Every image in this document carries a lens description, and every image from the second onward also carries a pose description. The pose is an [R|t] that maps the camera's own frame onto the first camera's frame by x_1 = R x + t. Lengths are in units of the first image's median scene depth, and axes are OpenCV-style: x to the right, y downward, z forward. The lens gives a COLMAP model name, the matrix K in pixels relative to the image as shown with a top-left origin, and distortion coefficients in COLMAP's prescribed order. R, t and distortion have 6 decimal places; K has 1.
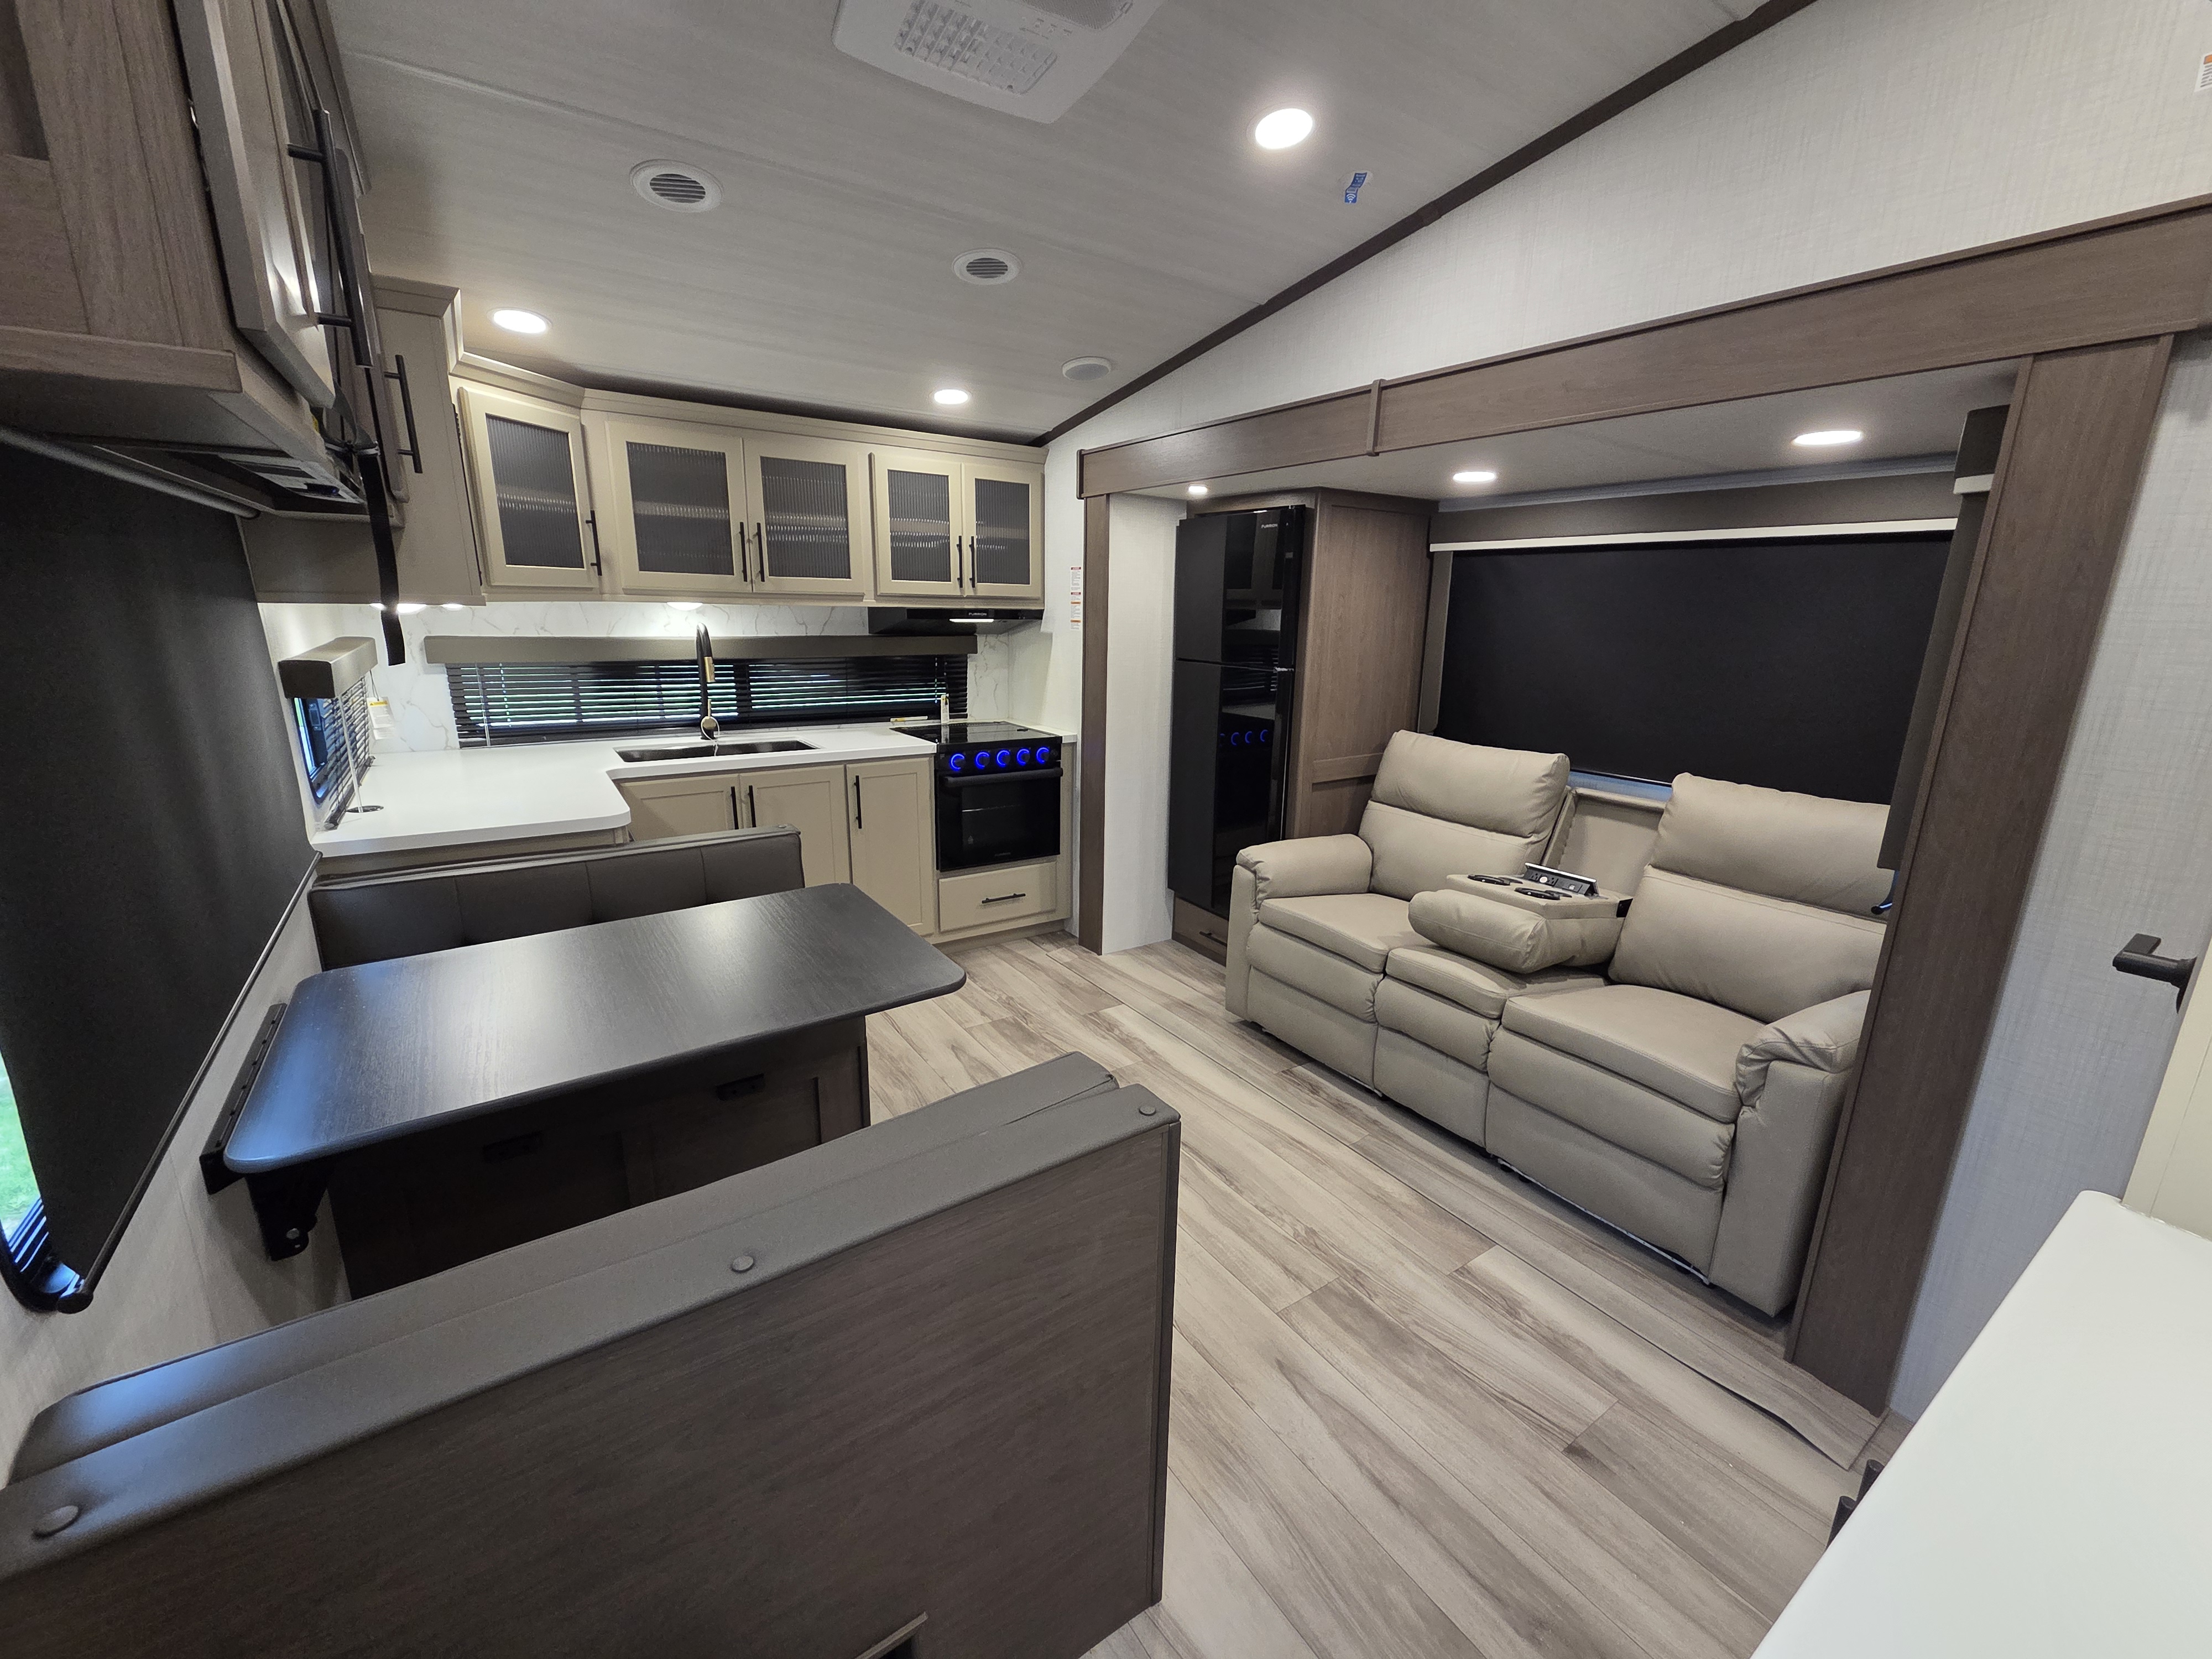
lens RADIAL K [[897.1, 0, 1106.0], [0, 897.1, 829.5], [0, 0, 1]] dist [-0.000223, -0.000020]
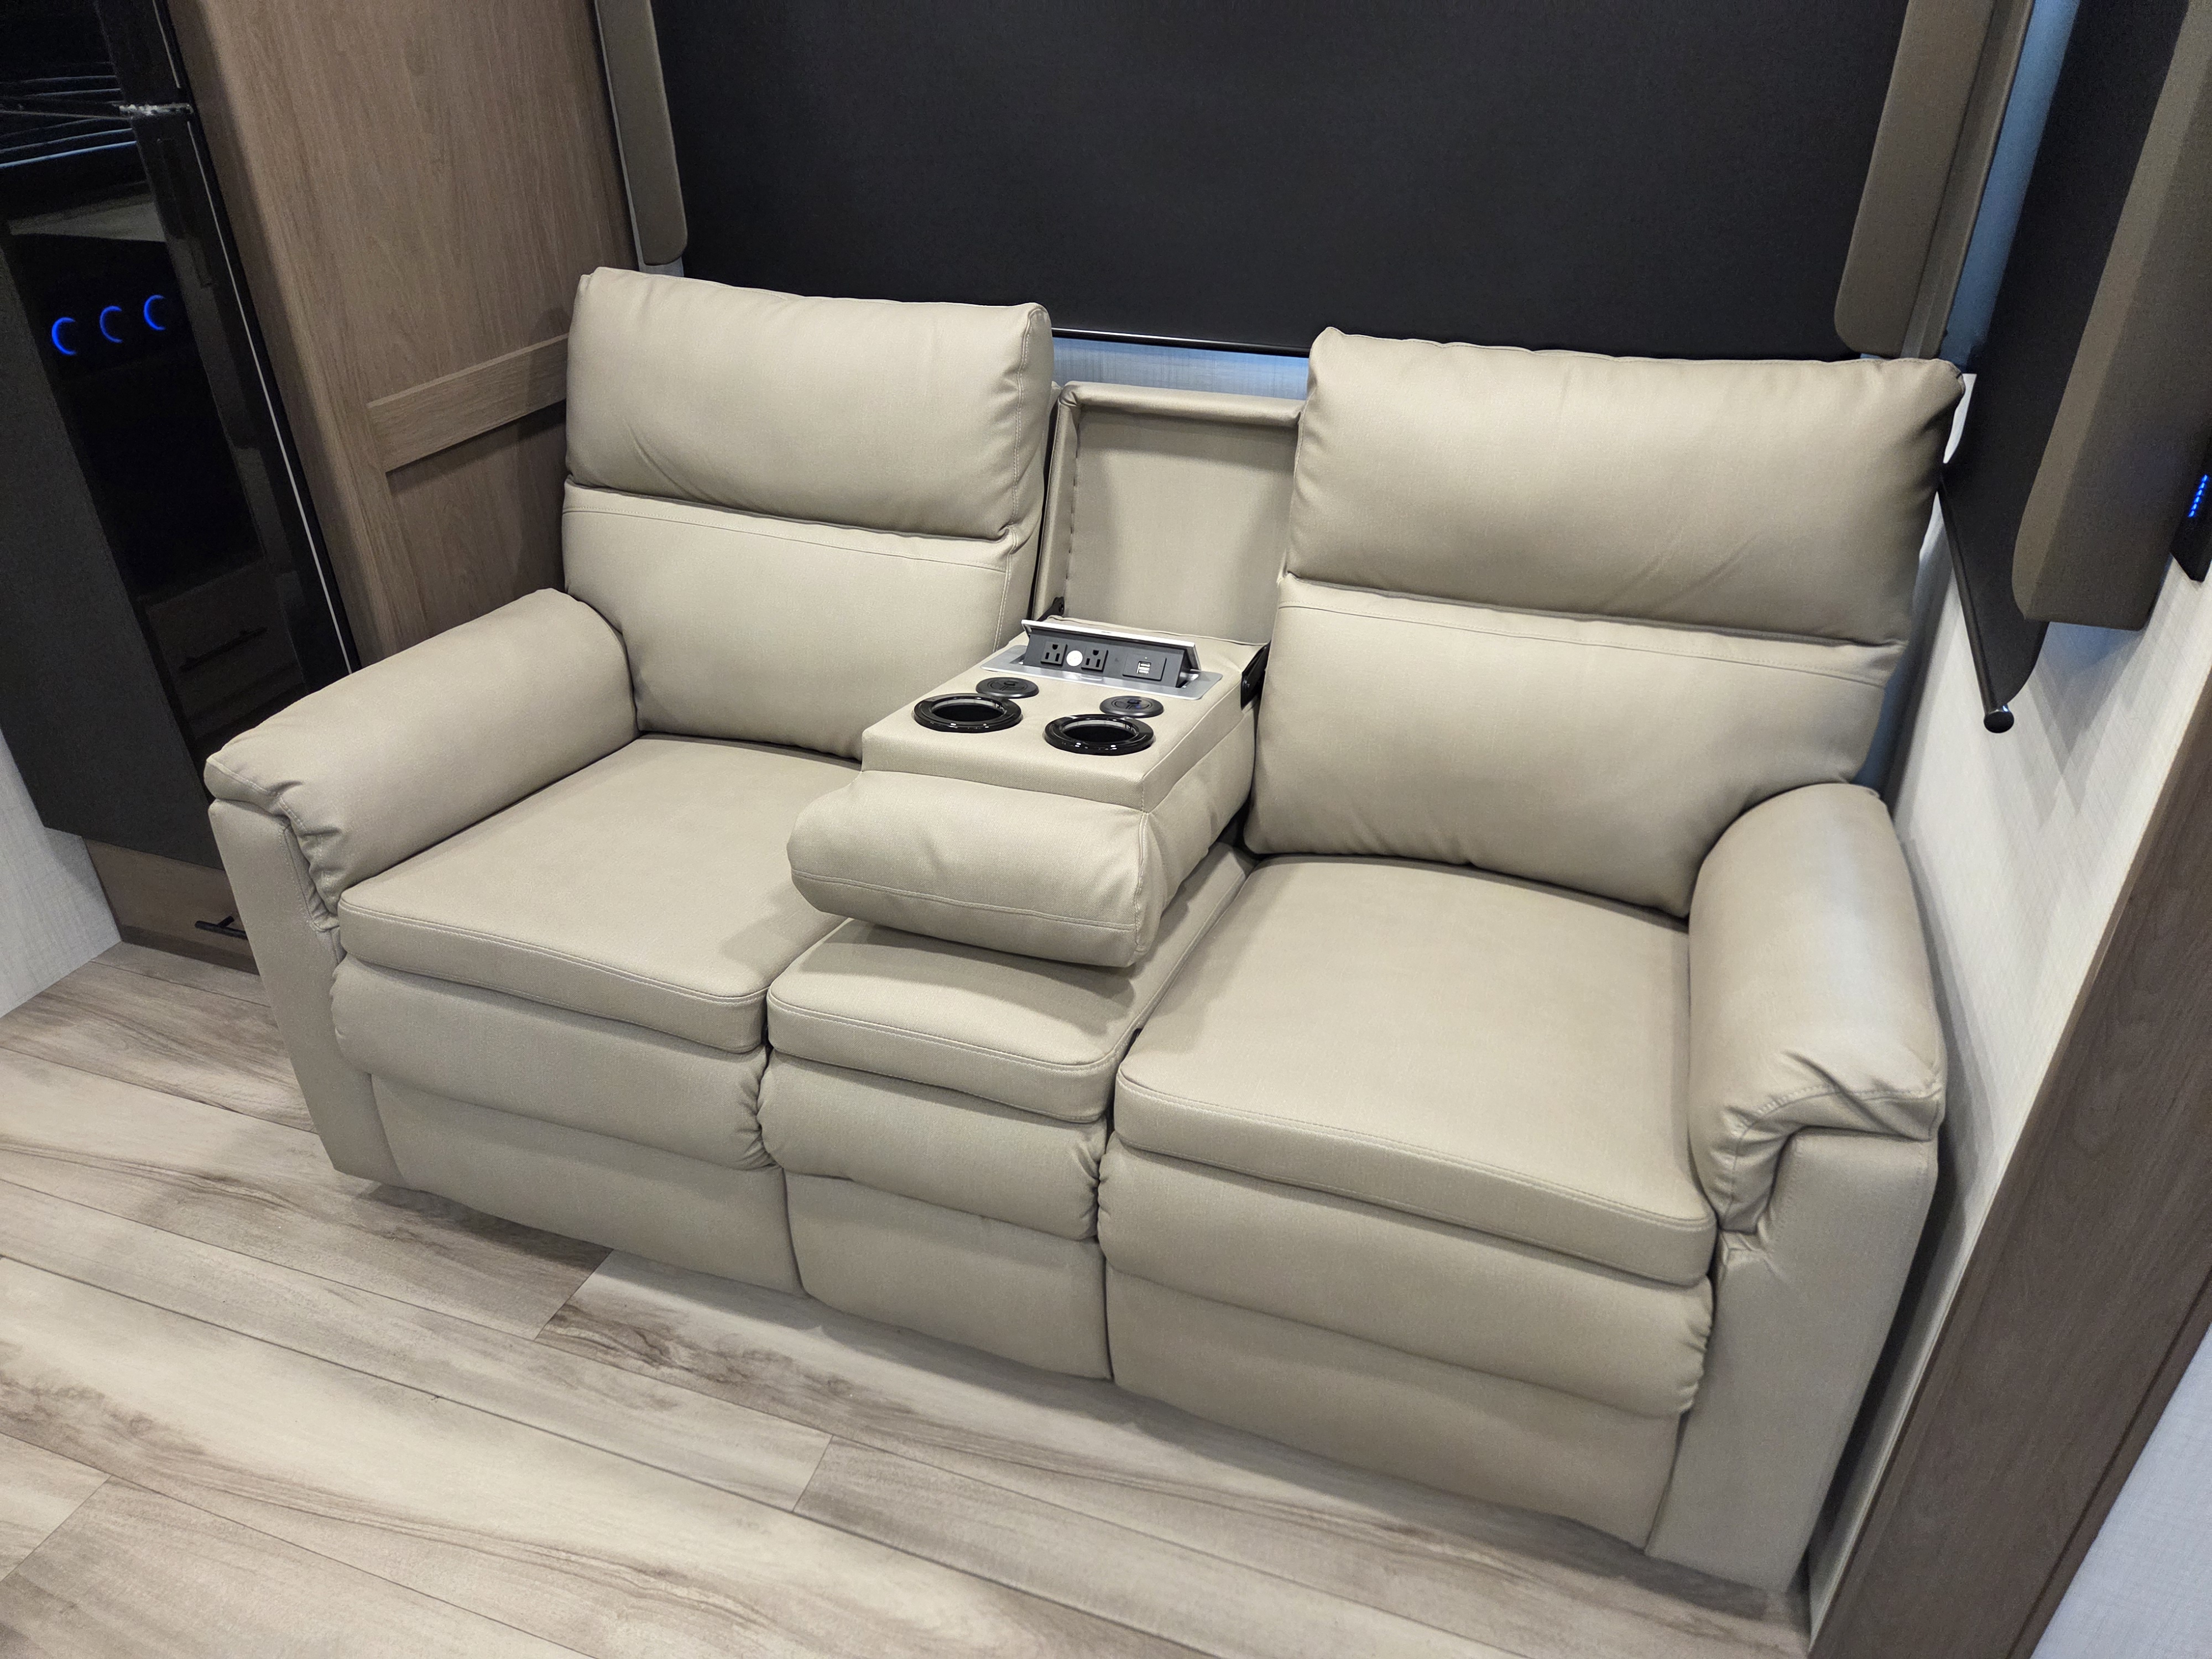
lens RADIAL K [[1482.8, 0, 1117.9], [0, 1482.8, 825.2], [0, 0, 1]] dist [0.064970, -0.061662]
pose [[0.792392, -0.324447, 0.516575, 0.129553], [0.157697, 0.926991, 0.340322, -0.087903], [-0.589277, -0.188206, 0.785705, 0.423641]]
